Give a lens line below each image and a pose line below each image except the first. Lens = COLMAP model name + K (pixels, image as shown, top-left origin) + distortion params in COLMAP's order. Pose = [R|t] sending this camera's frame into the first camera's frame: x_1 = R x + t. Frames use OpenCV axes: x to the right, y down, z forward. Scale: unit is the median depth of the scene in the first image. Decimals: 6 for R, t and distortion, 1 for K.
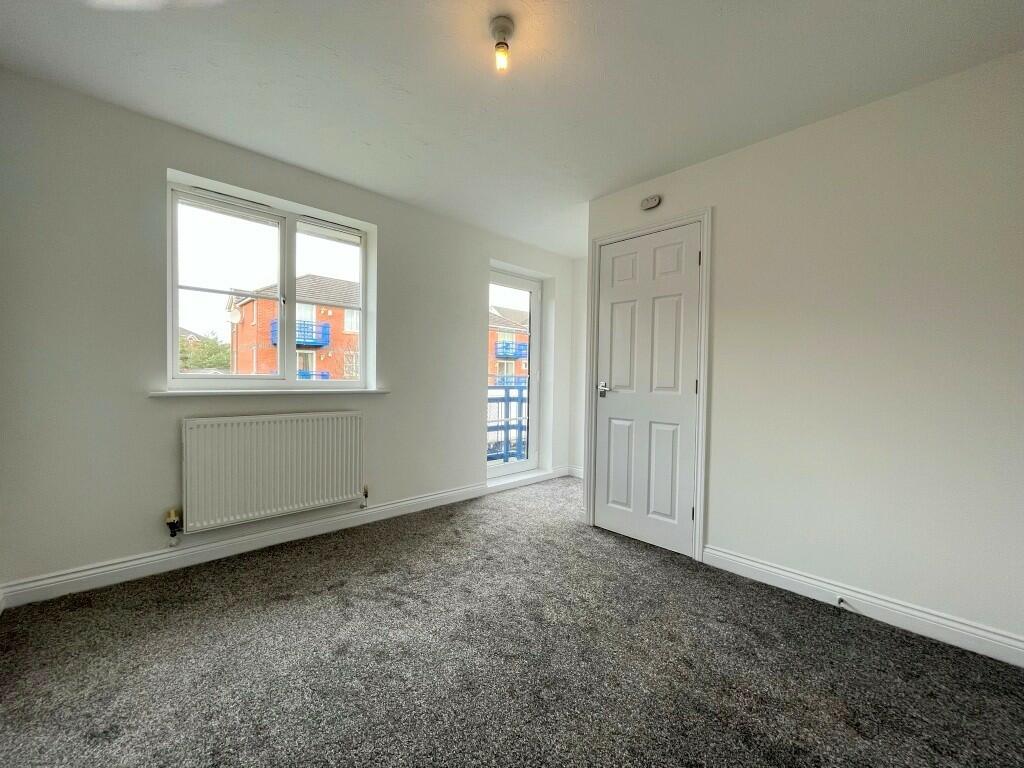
lens RADIAL K [[403.4, 0, 512.0], [0, 403.4, 384.0], [0, 0, 1]] dist [-0.000819, -0.000084]
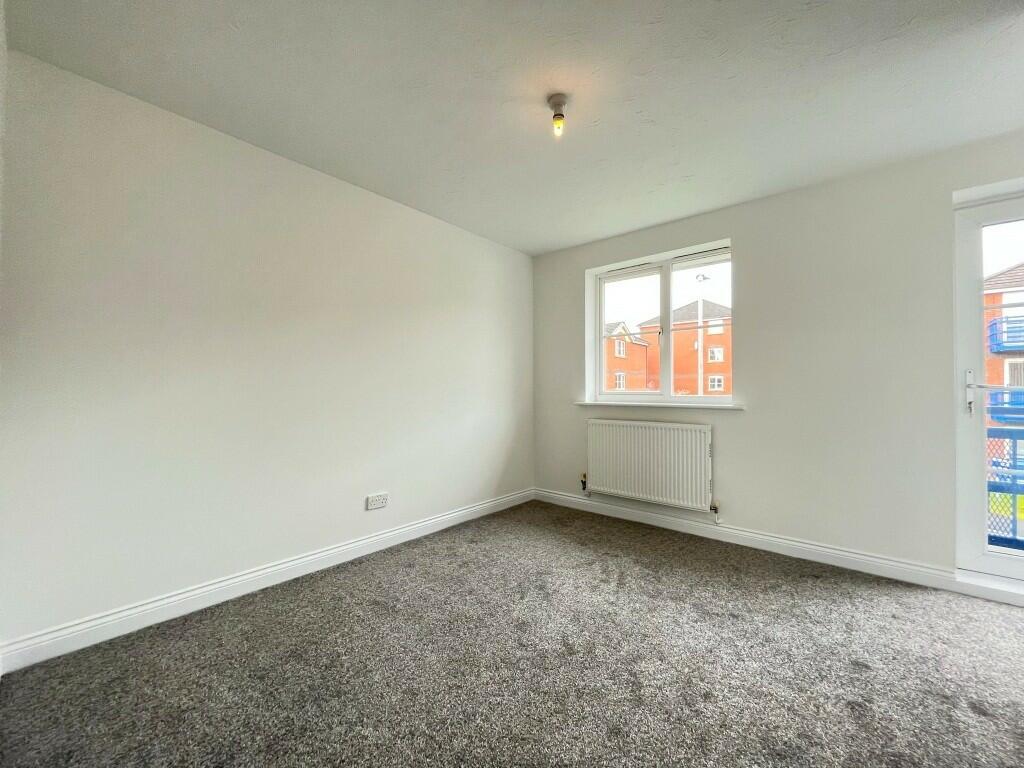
lens RADIAL K [[409.8, 0, 512.0], [0, 409.8, 384.0], [0, 0, 1]] dist [-0.001754, -0.000103]
pose [[0.120501, -0.028060, -0.992317, 0.671329], [-0.016935, 0.999397, -0.030316, 0.002149], [0.992569, 0.020458, 0.119953, 0.422282]]
